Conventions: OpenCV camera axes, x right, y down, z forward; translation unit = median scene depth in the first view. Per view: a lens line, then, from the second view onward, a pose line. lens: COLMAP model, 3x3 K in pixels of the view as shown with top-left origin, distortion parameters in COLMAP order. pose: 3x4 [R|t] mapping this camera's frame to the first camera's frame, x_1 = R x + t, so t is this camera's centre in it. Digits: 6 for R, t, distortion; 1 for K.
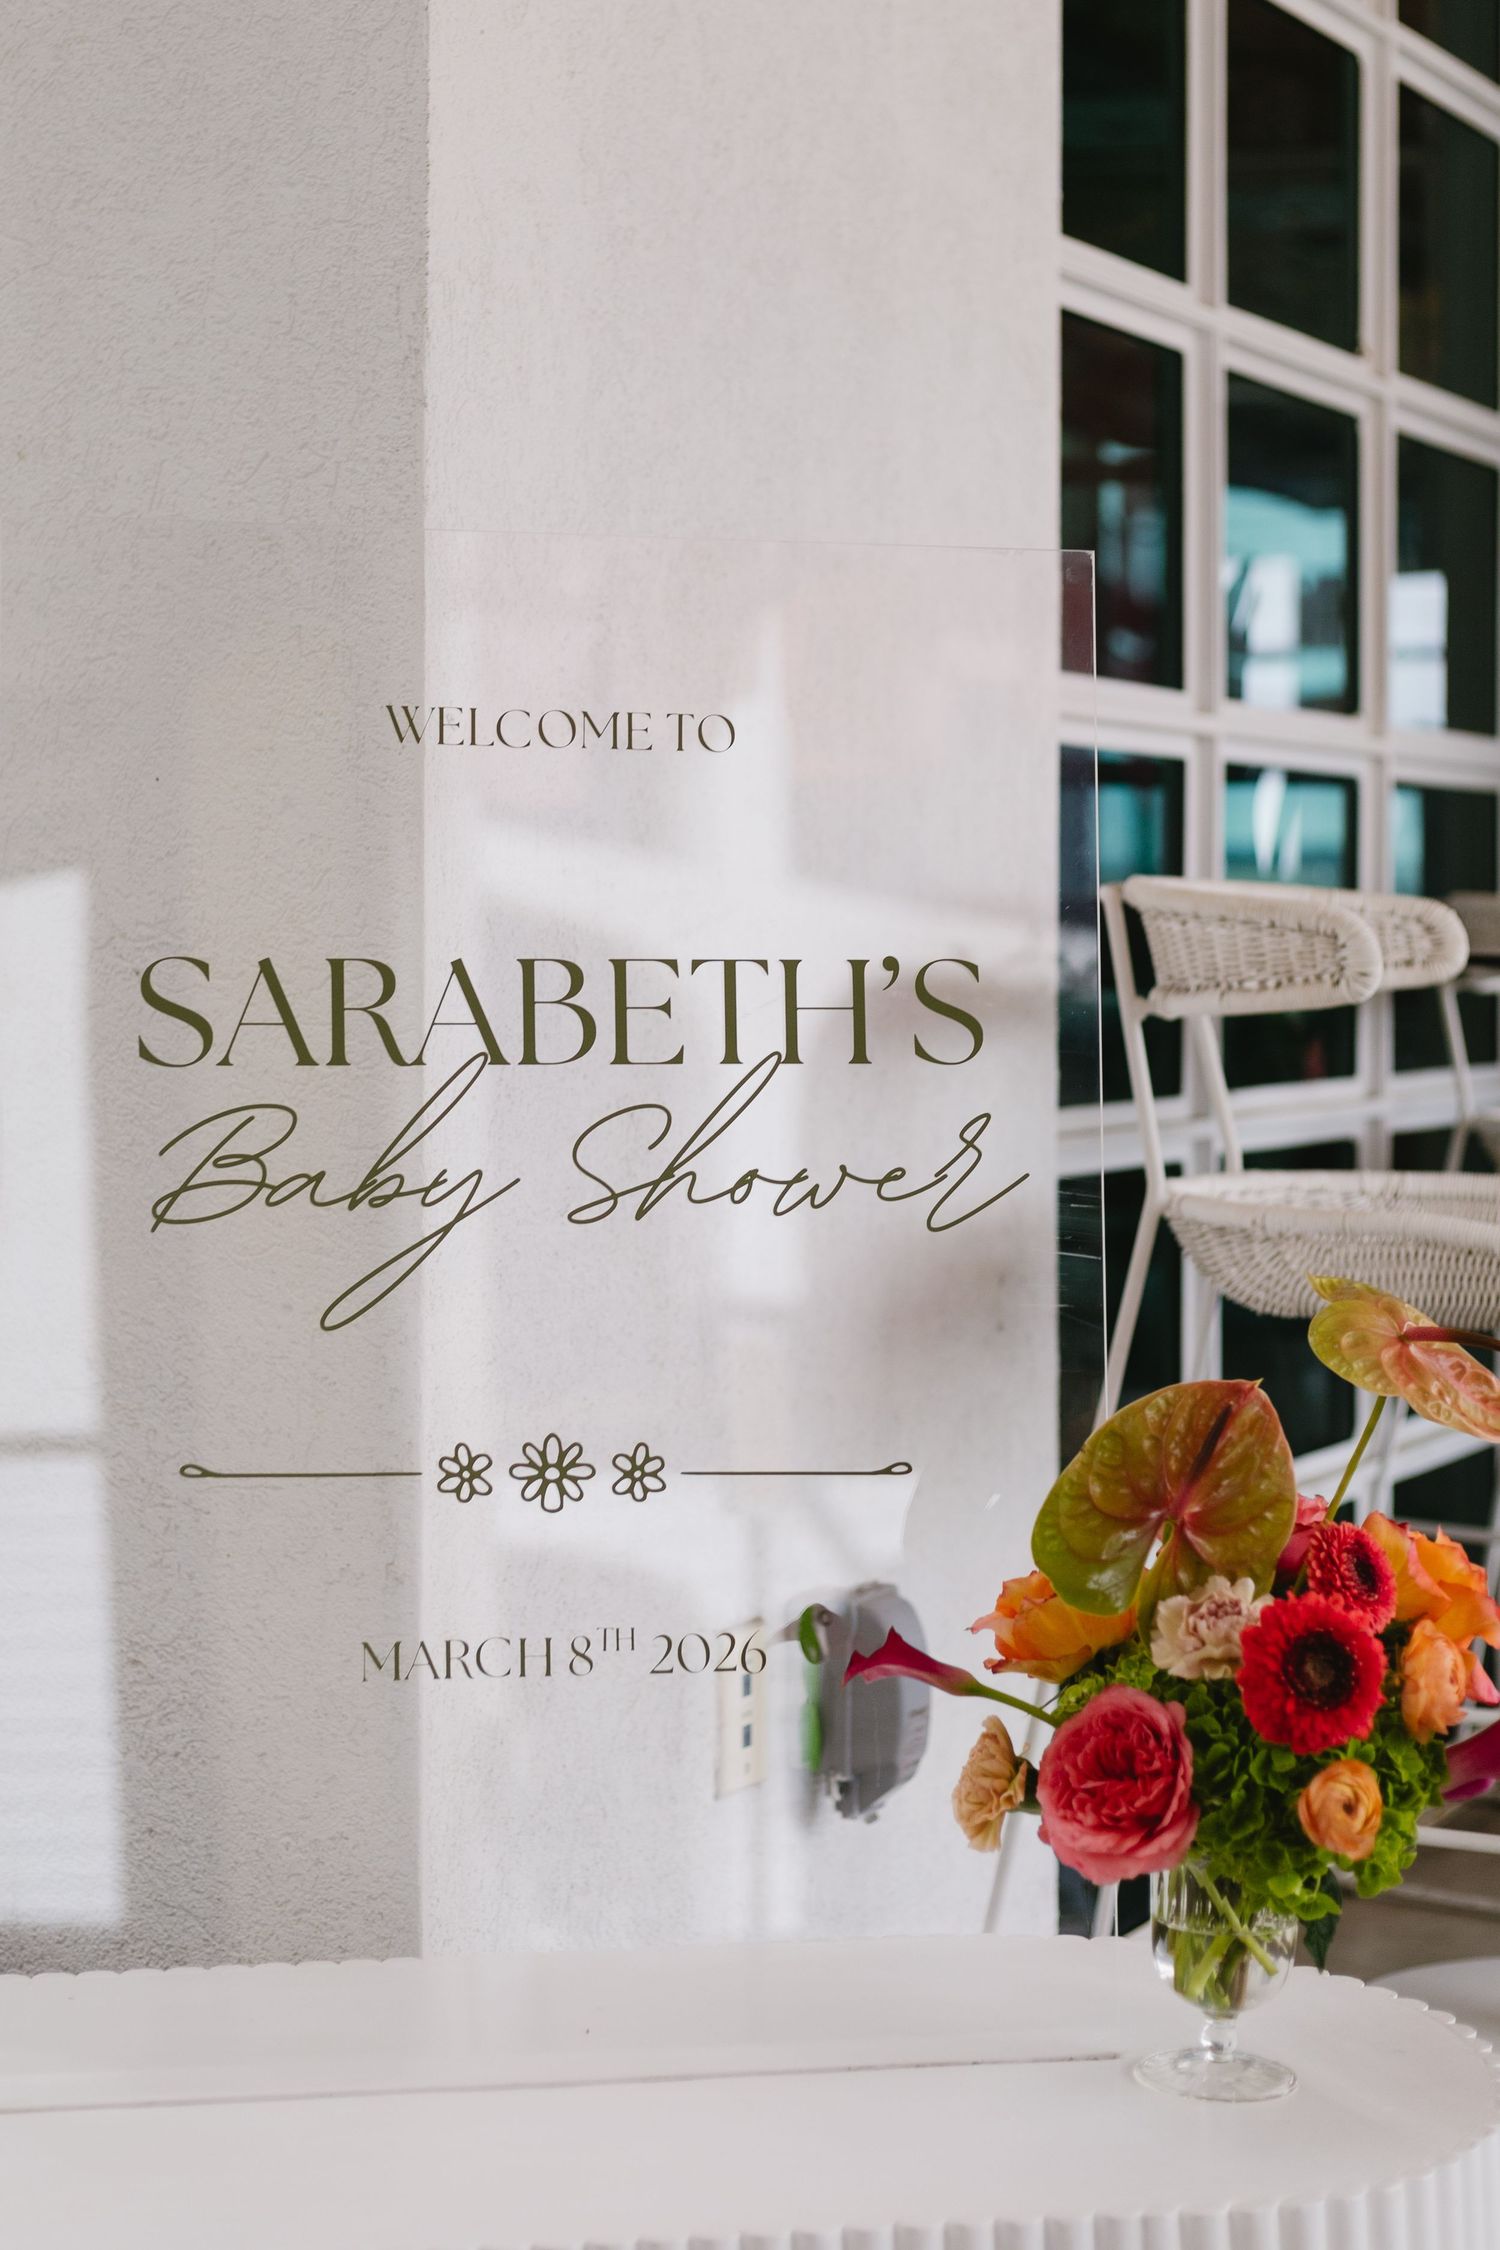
lens RADIAL K [[4161.8, 0, 748.9], [0, 4161.8, 862.7], [0, 0, 1]] dist [0.007015, -0.092606]
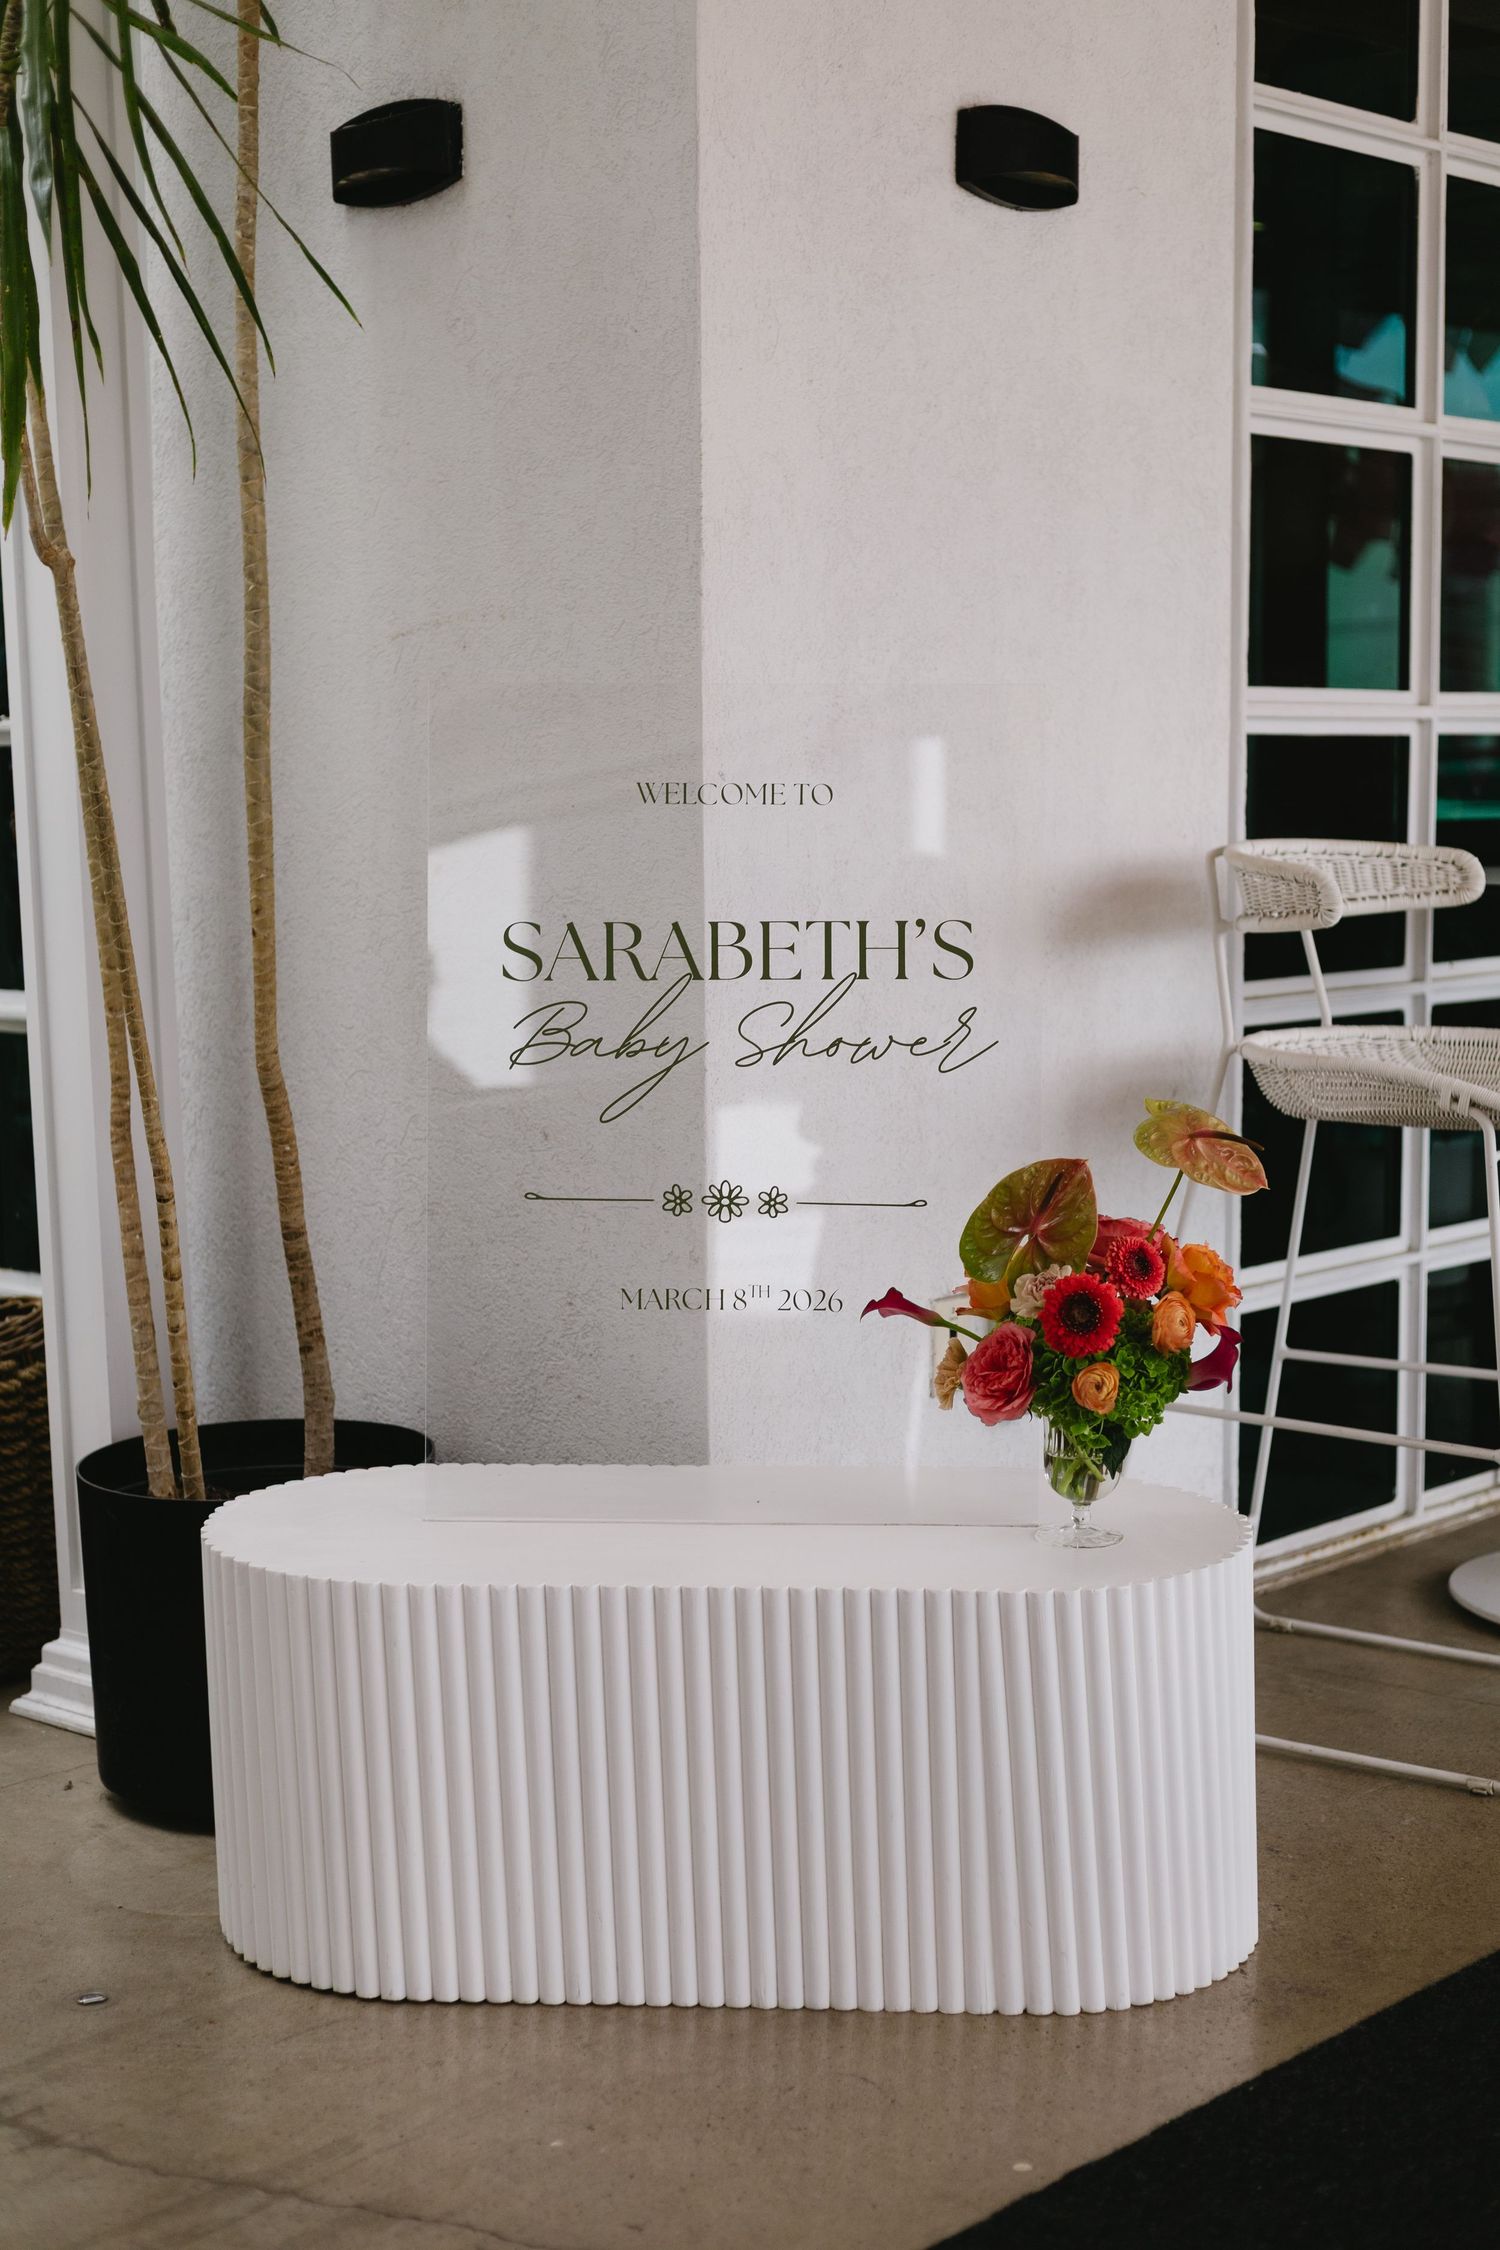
lens RADIAL K [[3540.5, 0, 750.0], [0, 3540.5, 1125.0], [0, 0, 1]] dist [-0.015149, -0.001356]
pose [[0.969545, 0.015847, -0.244401, 0.341504], [0.013371, 0.992991, 0.117428, -0.070145], [0.244549, -0.117120, 0.962538, -0.496786]]
